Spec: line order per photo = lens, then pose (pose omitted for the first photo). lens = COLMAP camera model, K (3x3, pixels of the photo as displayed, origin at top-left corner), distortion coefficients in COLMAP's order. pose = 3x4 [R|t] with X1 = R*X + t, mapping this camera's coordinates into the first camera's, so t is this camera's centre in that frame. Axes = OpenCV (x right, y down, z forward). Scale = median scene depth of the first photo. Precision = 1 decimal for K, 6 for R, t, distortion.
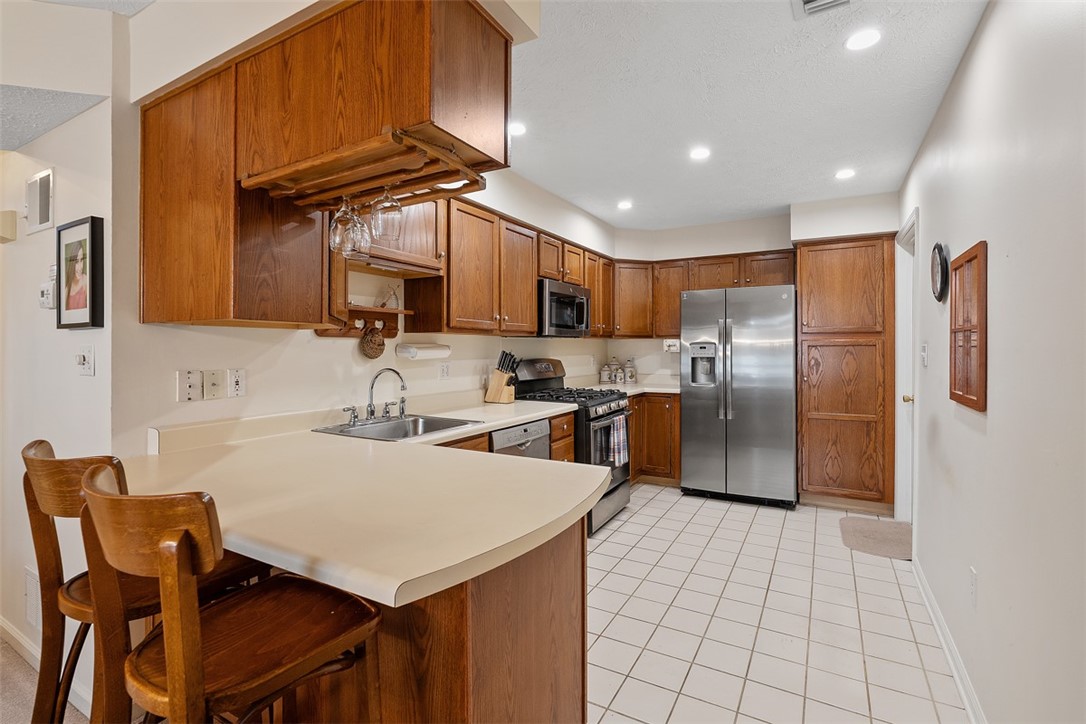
lens RADIAL K [[497.9, 0, 543.5], [0, 497.9, 346.0], [0, 0, 1]] dist [-0.008008, 0.003065]
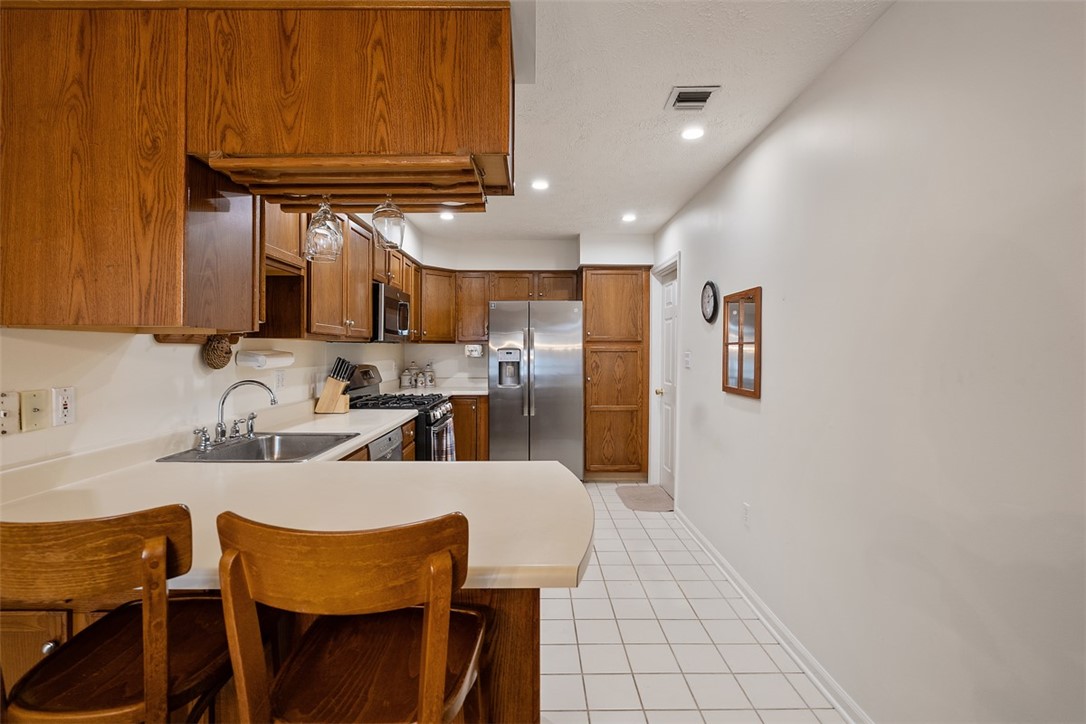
lens RADIAL K [[497.9, 0, 533.8], [0, 497.9, 352.5], [0, 0, 1]] dist [-0.008008, 0.003065]
pose [[0.868730, -0.000031, 0.495287, -0.254374], [-0.004742, 0.999954, 0.008379, -0.010249], [-0.495264, -0.009628, 0.868689, 0.009011]]
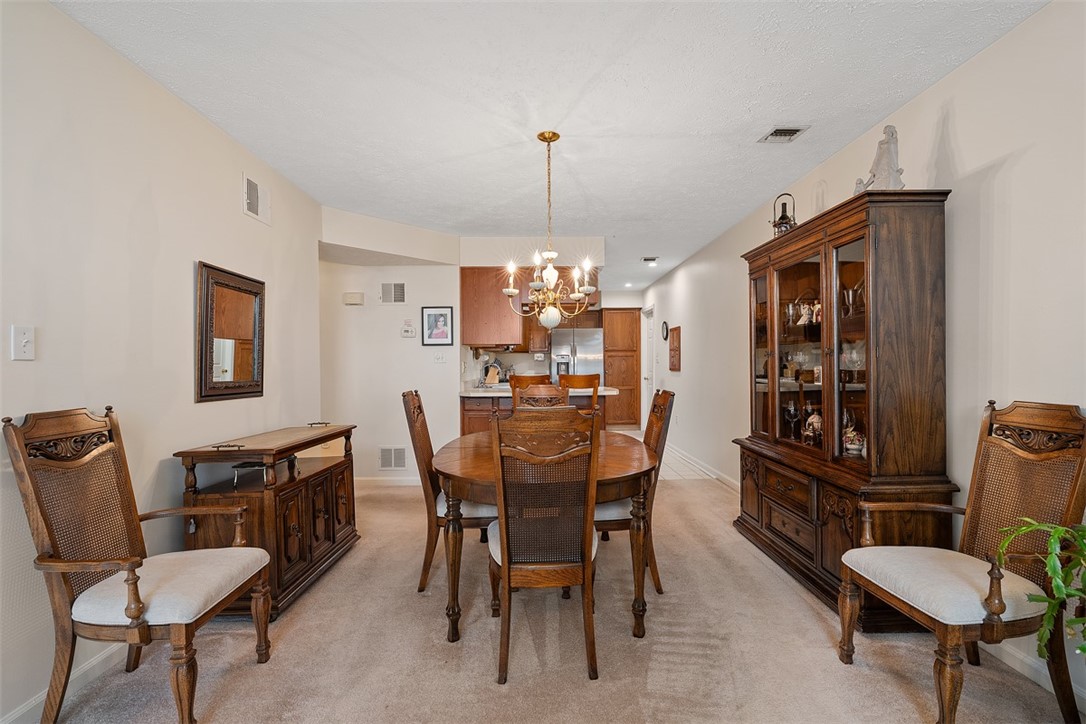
lens RADIAL K [[497.9, 0, 546.1], [0, 497.9, 367.8], [0, 0, 1]] dist [-0.008008, 0.003065]
pose [[0.860040, -0.010190, 0.510125, -1.060394], [0.006965, 0.999942, 0.008232, 0.038334], [-0.510179, -0.003527, 0.860061, -0.961524]]
